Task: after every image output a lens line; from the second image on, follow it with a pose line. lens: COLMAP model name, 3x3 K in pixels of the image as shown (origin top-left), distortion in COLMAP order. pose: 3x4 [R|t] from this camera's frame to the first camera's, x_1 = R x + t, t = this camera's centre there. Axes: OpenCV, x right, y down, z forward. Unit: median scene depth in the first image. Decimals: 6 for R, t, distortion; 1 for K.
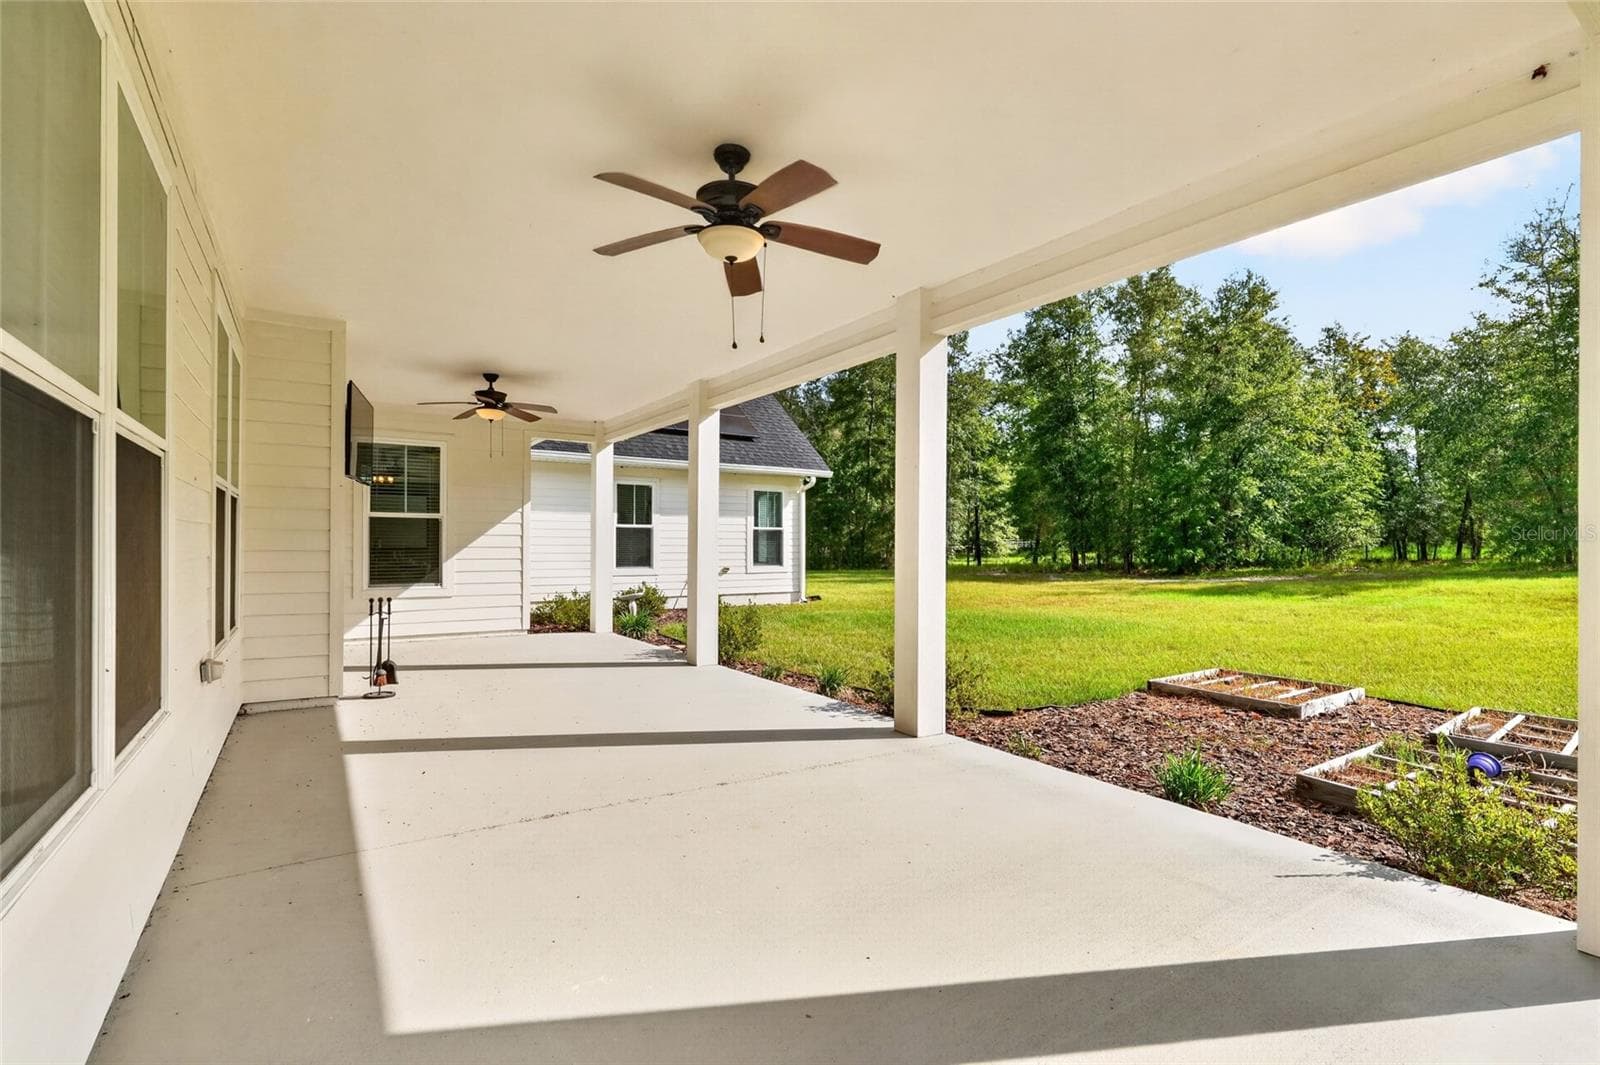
lens RADIAL K [[734.9, 0, 797.4], [0, 734.9, 542.5], [0, 0, 1]] dist [0.000515, -0.000037]
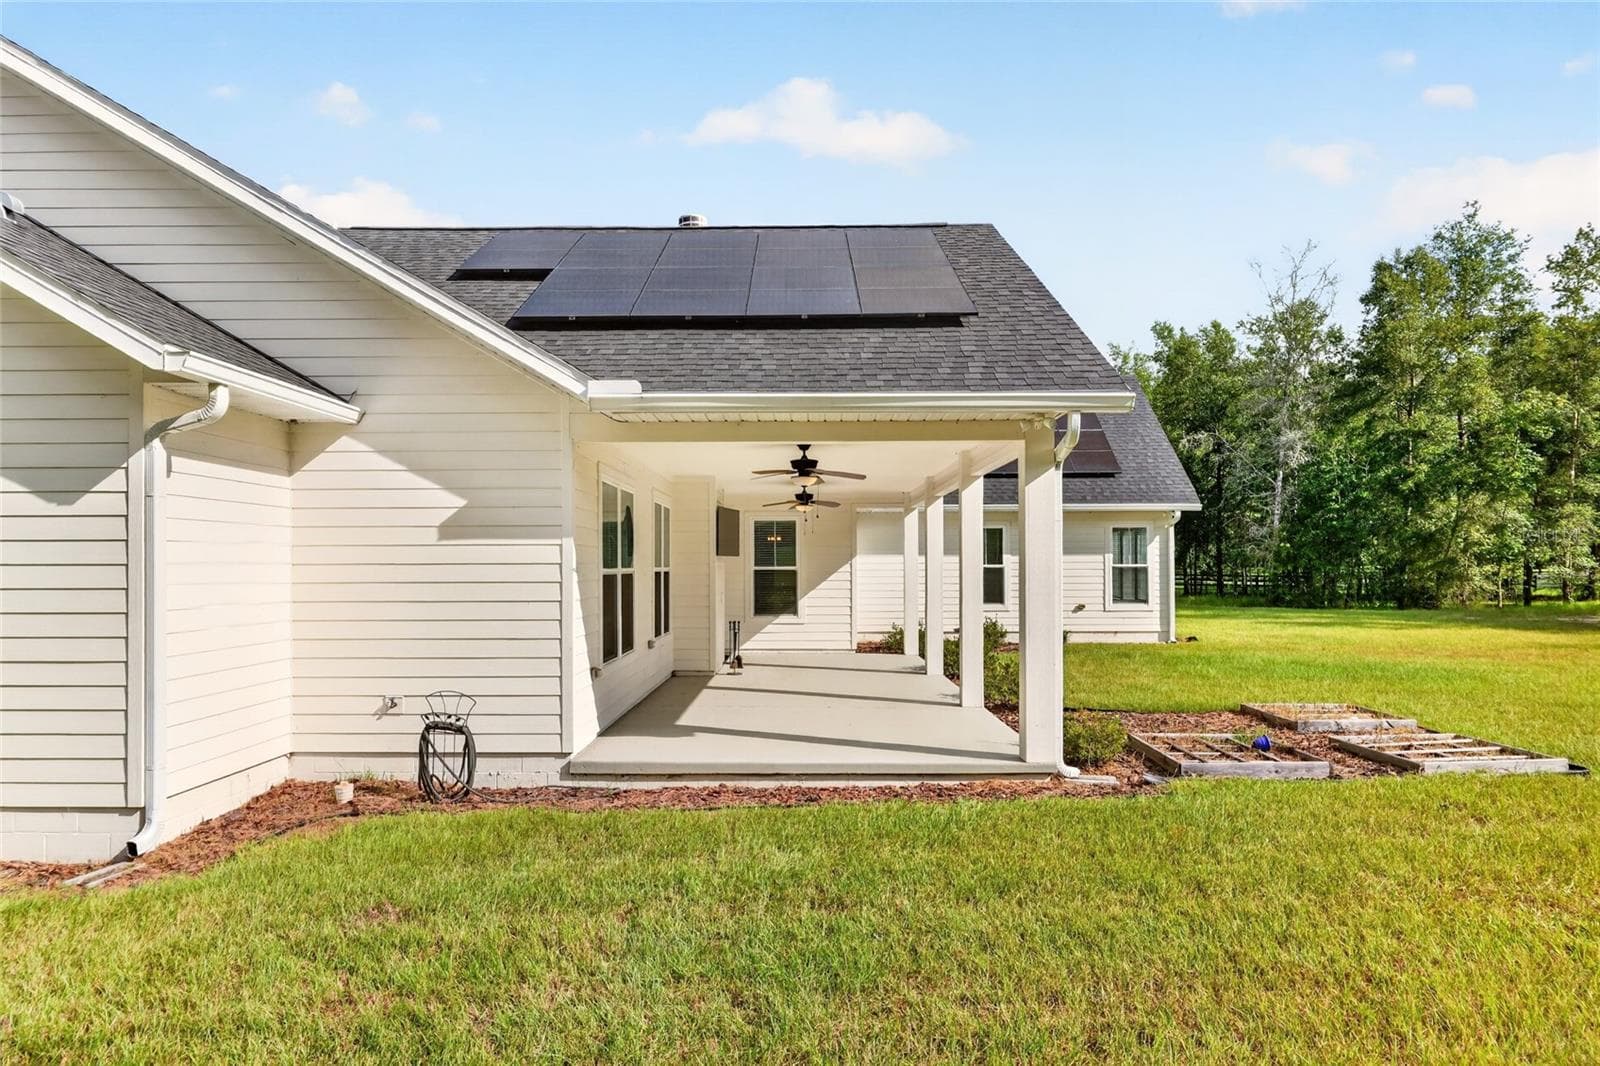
lens RADIAL K [[986.0, 0, 799.8], [0, 986.0, 559.0], [0, 0, 1]] dist [0.000692, -0.000393]
pose [[0.828666, -0.012324, -0.559608, 0.338495], [0.008466, 0.999919, -0.009483, -0.019600], [0.559679, 0.003121, 0.828703, -0.339598]]
